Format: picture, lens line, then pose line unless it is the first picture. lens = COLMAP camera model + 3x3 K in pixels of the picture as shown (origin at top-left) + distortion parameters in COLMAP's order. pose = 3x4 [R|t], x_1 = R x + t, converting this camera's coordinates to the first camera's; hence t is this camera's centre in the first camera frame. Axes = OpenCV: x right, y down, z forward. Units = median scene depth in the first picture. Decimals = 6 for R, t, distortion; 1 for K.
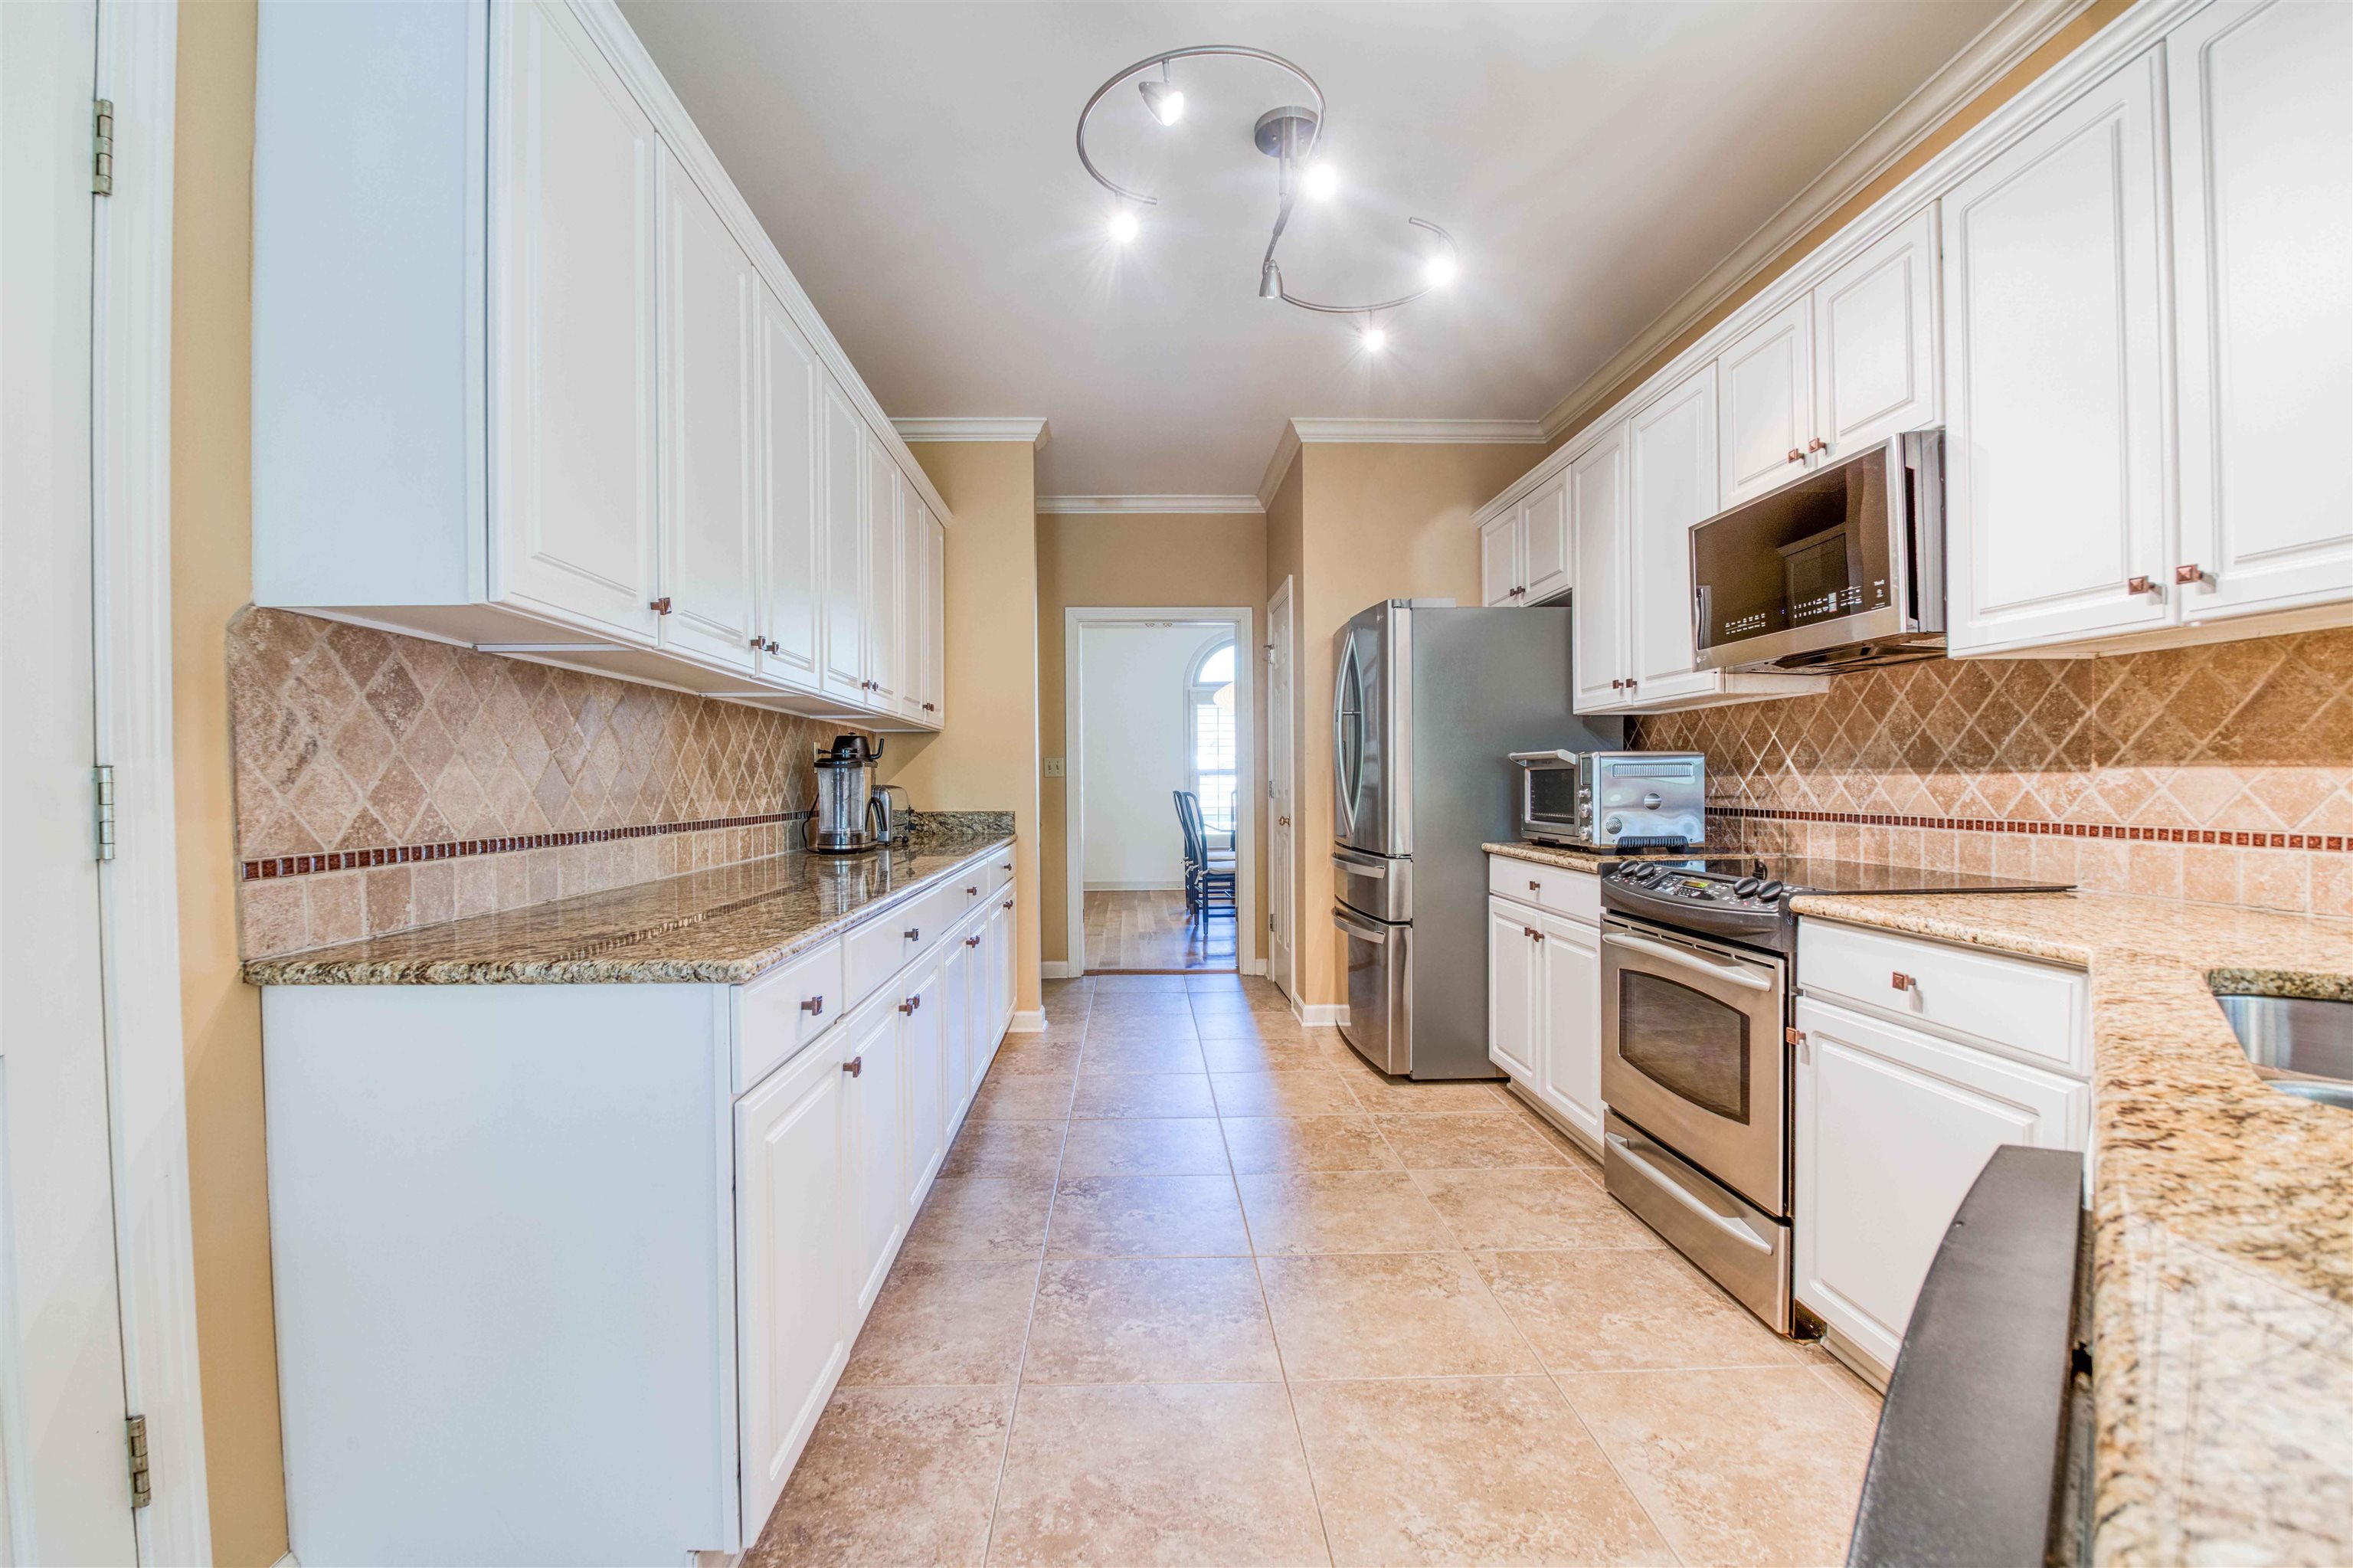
lens RADIAL K [[1016.6, 0, 1161.1], [0, 1016.6, 797.1], [0, 0, 1]] dist [-0.008732, -0.008937]
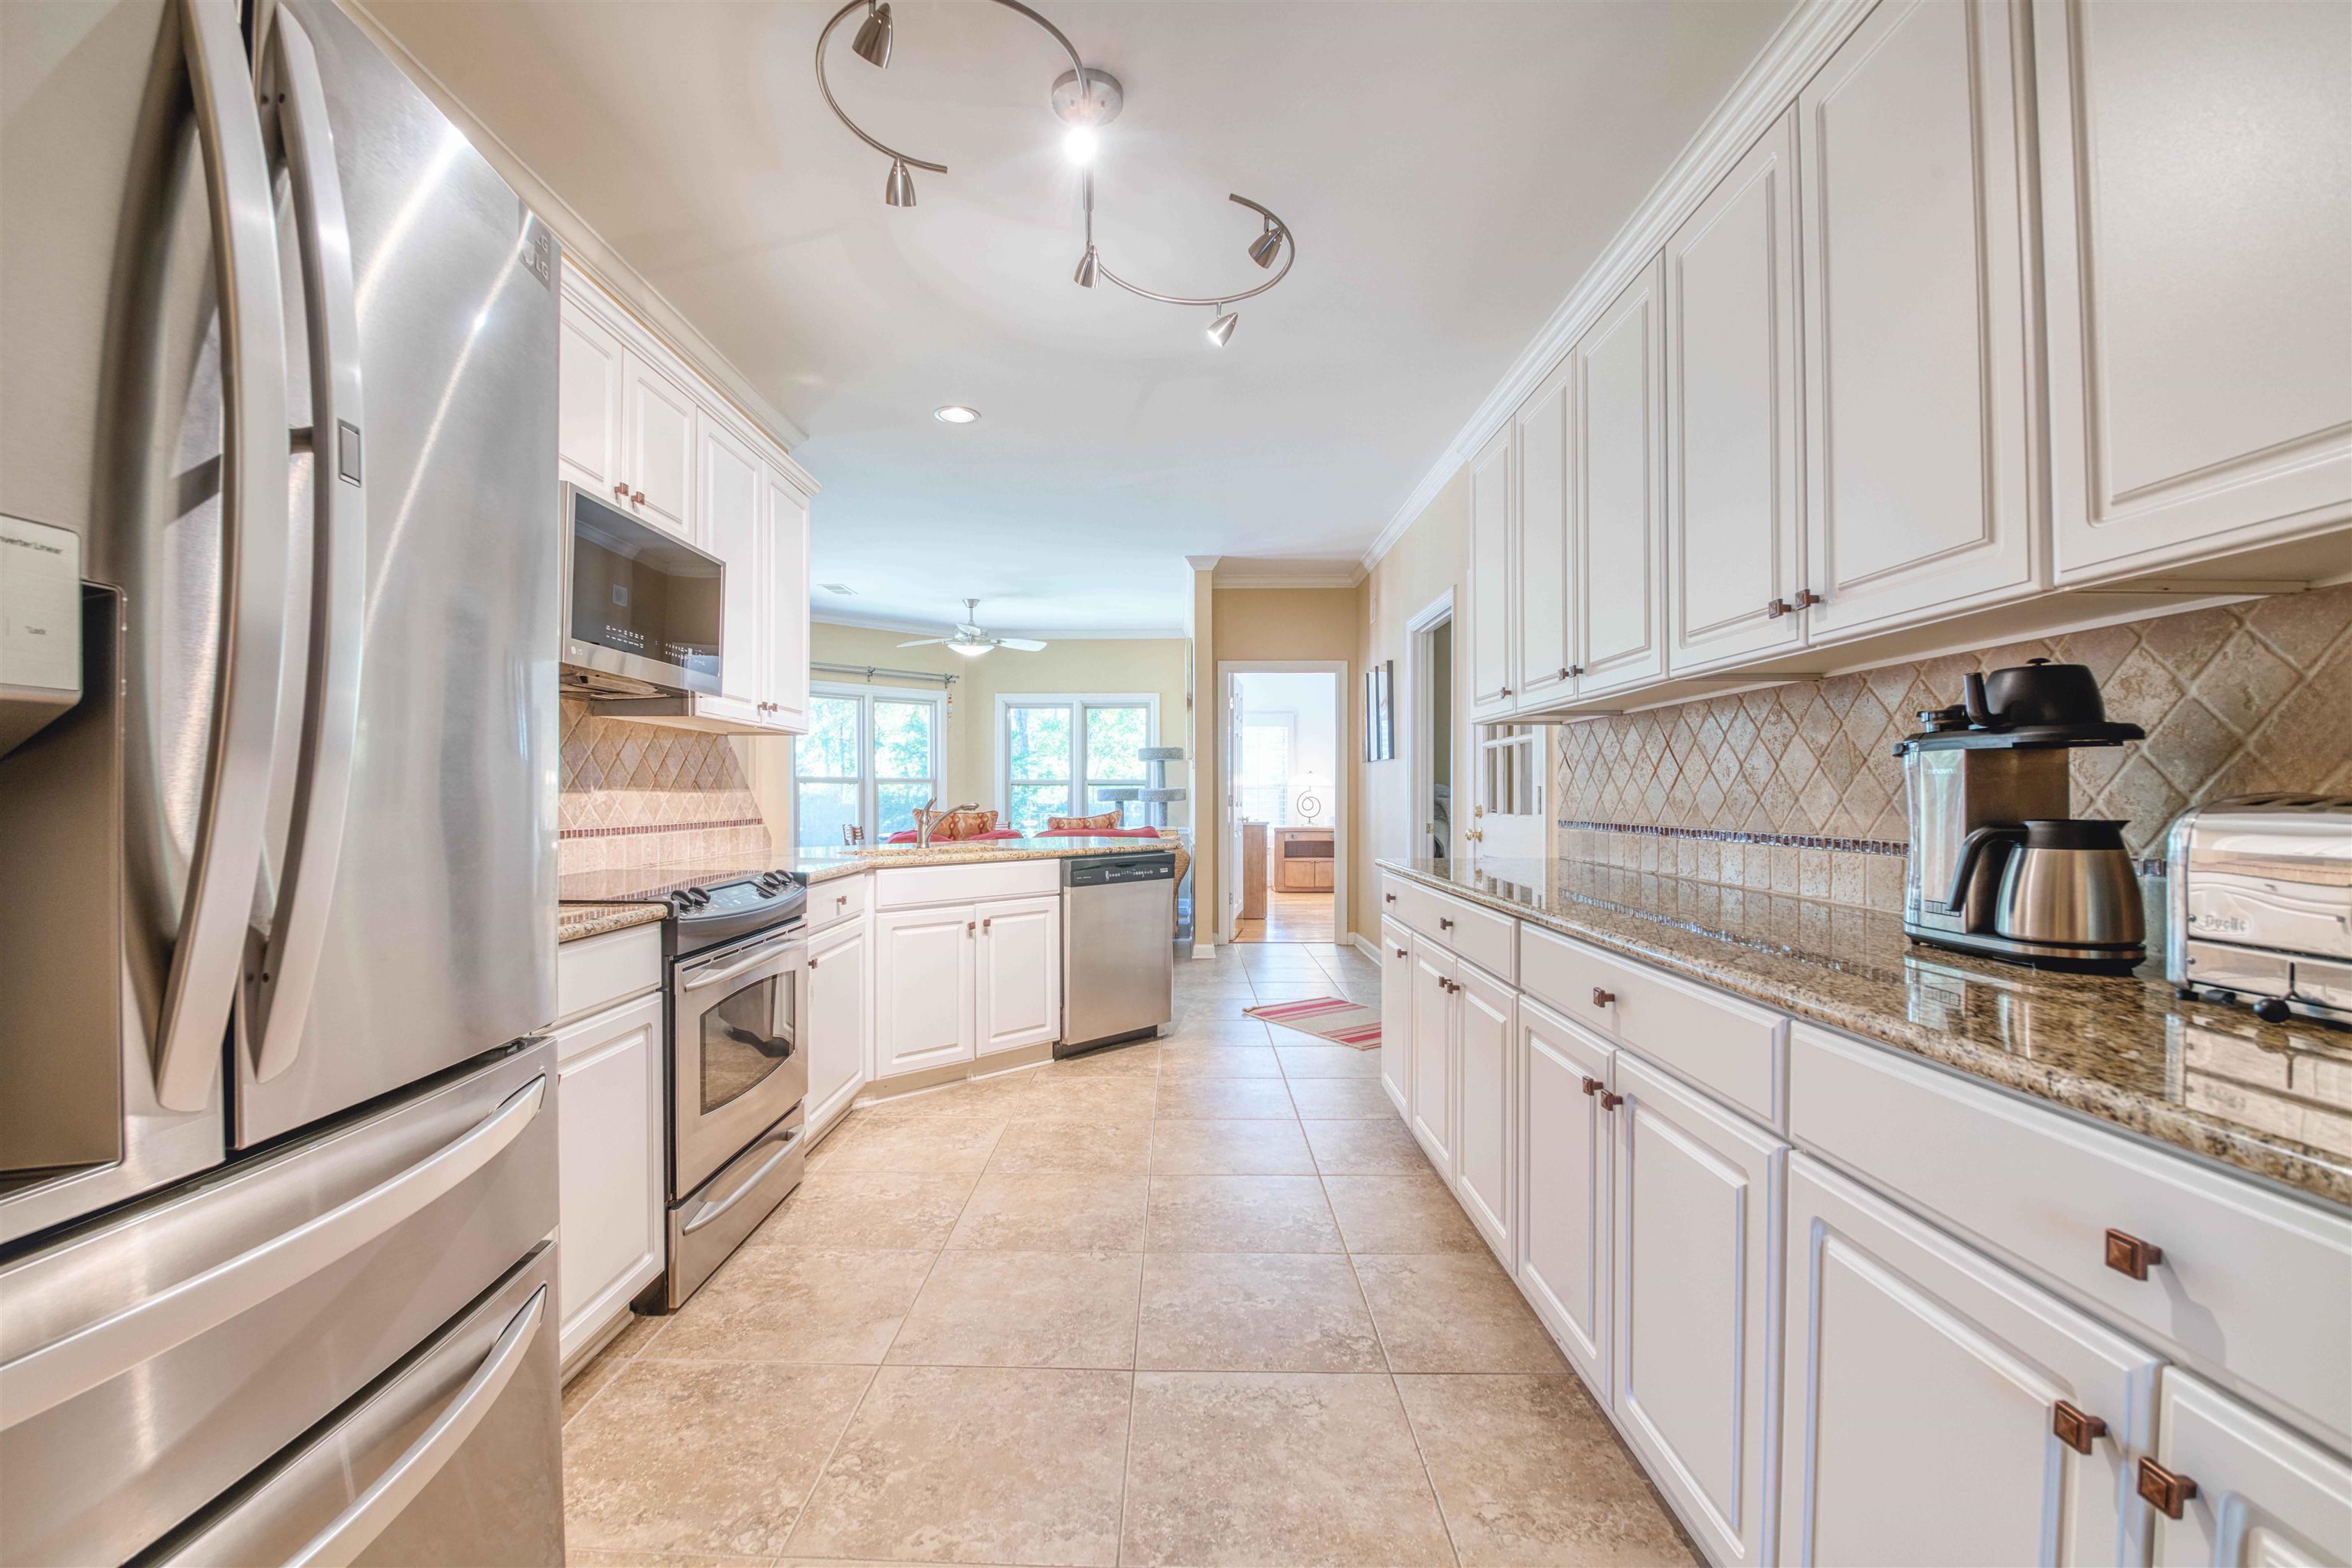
lens RADIAL K [[985.8, 0, 1144.4], [0, 985.8, 786.5], [0, 0, 1]] dist [-0.001620, -0.008080]
pose [[-0.997844, 0.009434, 0.064944, 0.019837], [0.009809, 0.999937, 0.005460, -0.026764], [-0.064889, 0.006085, -0.997874, 1.871666]]
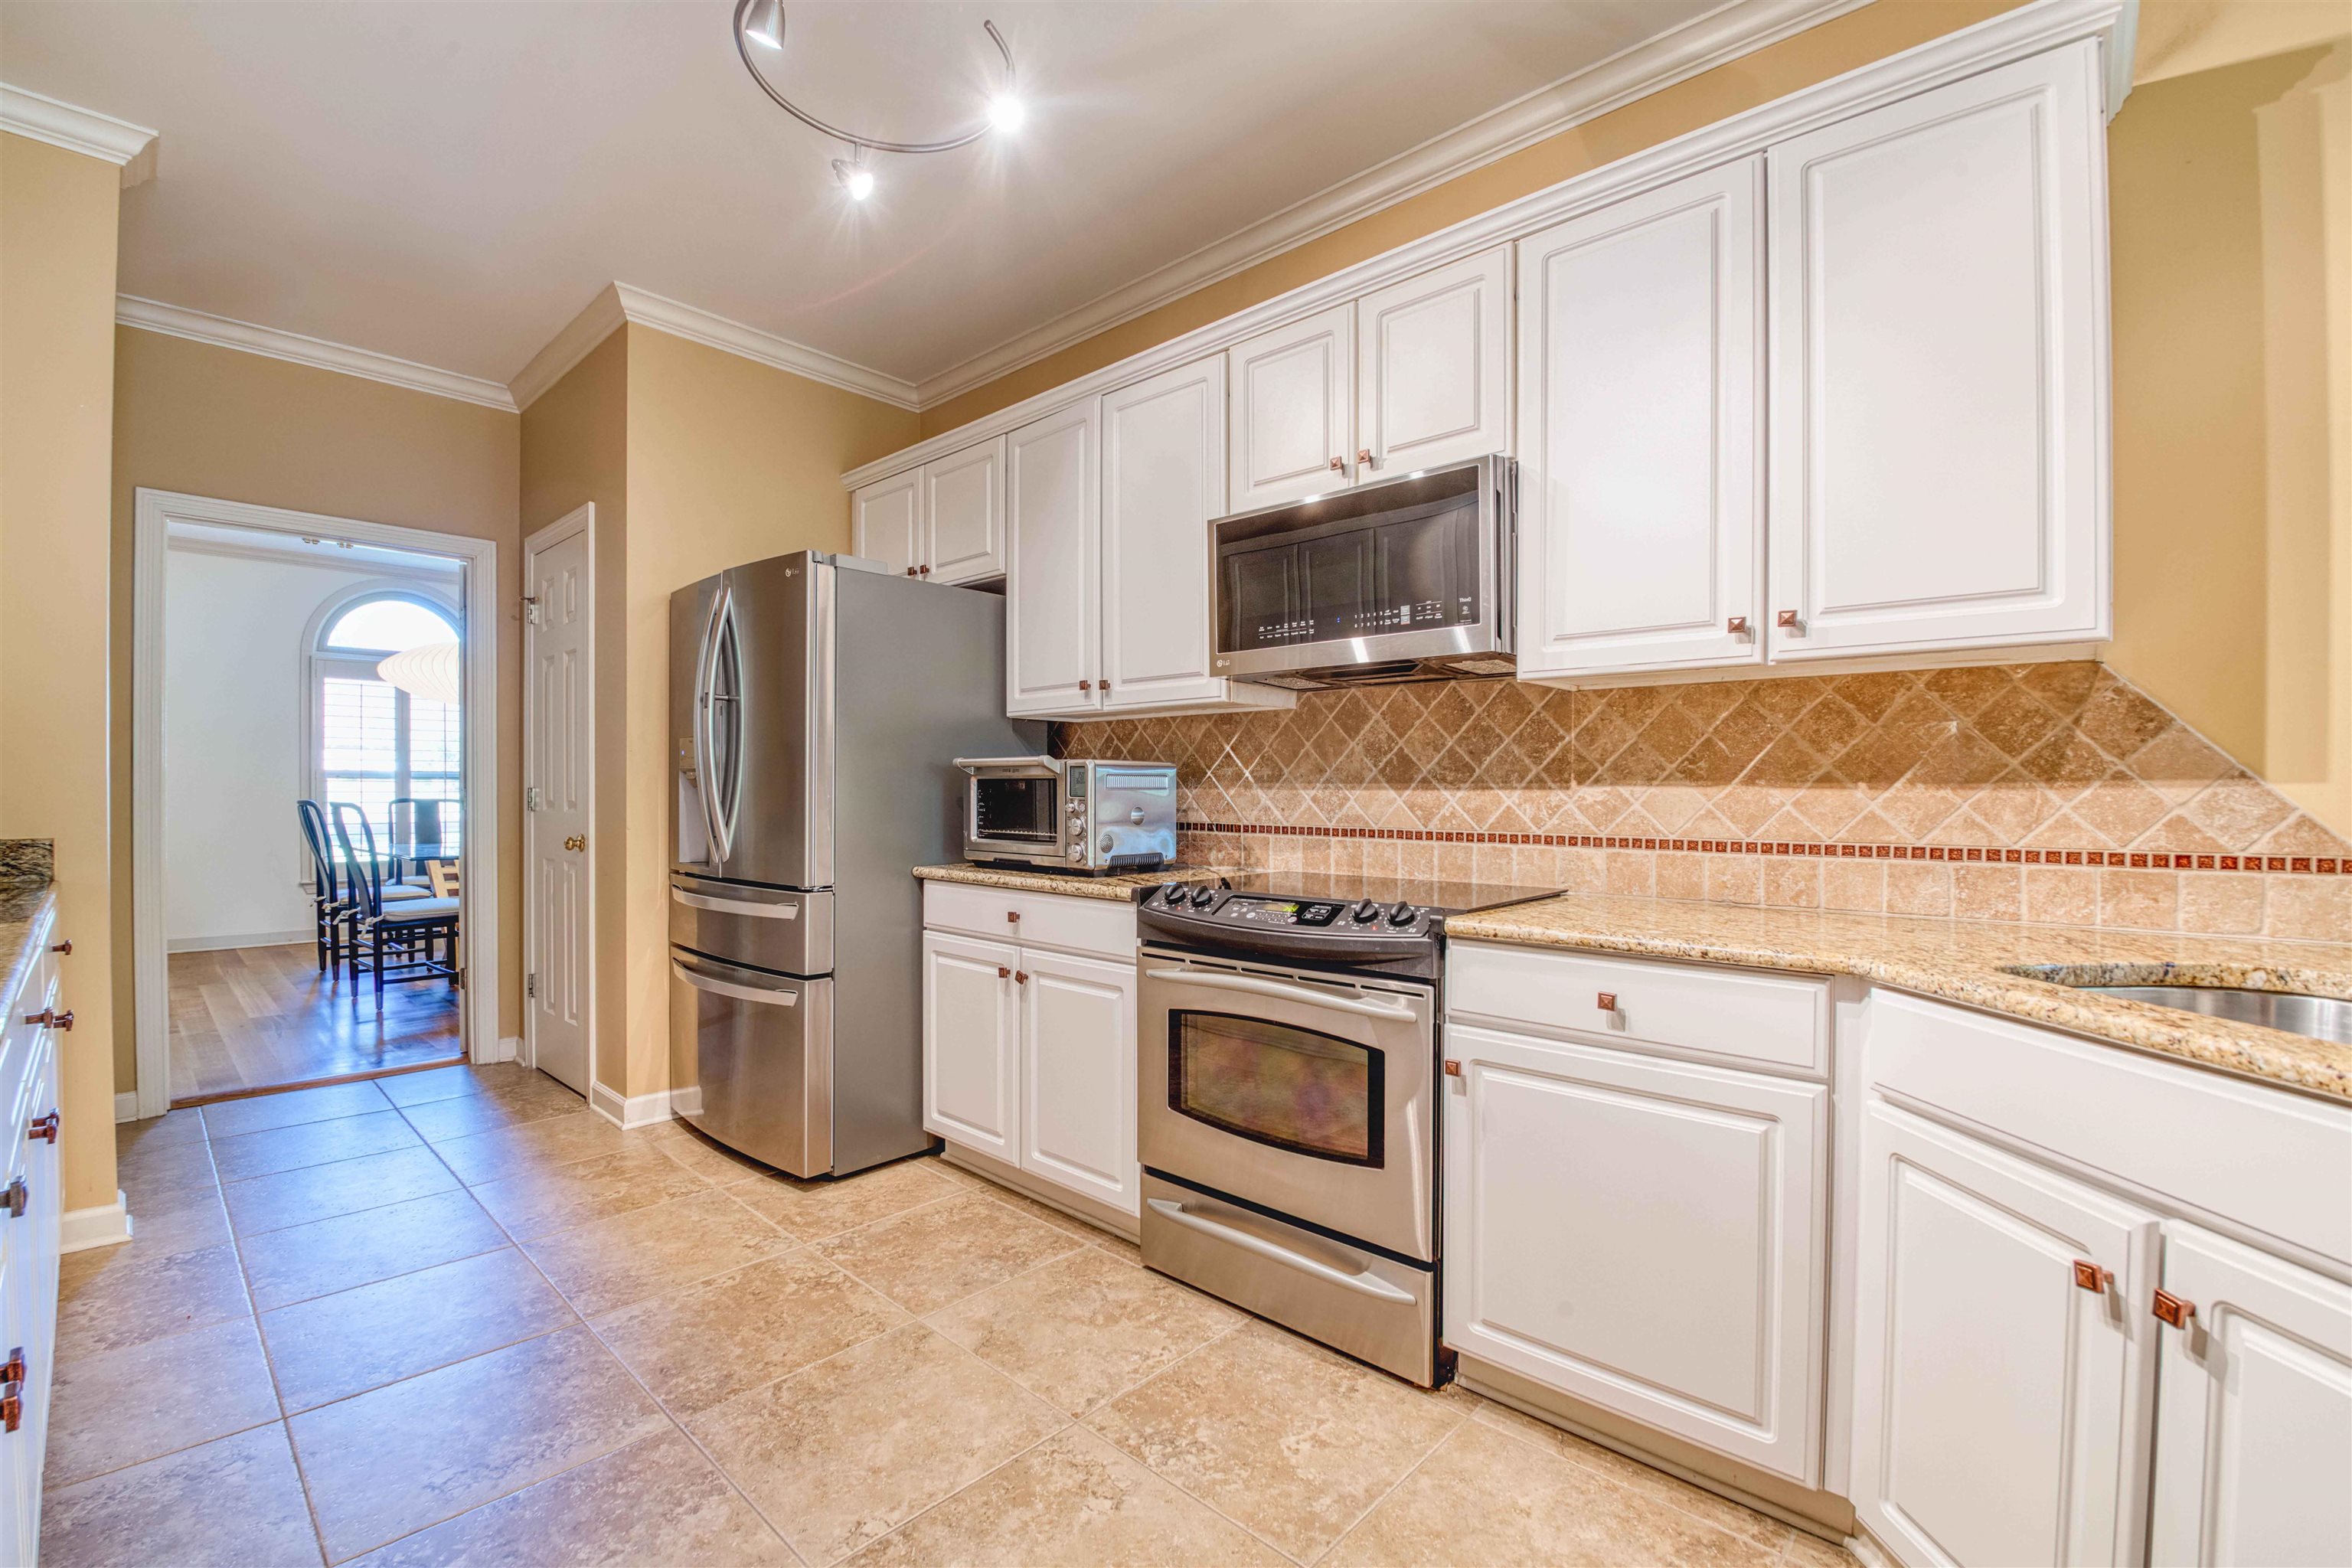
lens RADIAL K [[1016.2, 0, 1160.6], [0, 1016.2, 797.1], [0, 0, 1]] dist [-0.008732, -0.008937]
pose [[0.707575, 0.007053, 0.706603, -0.176653], [0.000523, 0.999945, -0.010504, -0.003544], [-0.706638, 0.007802, 0.707533, 0.400015]]
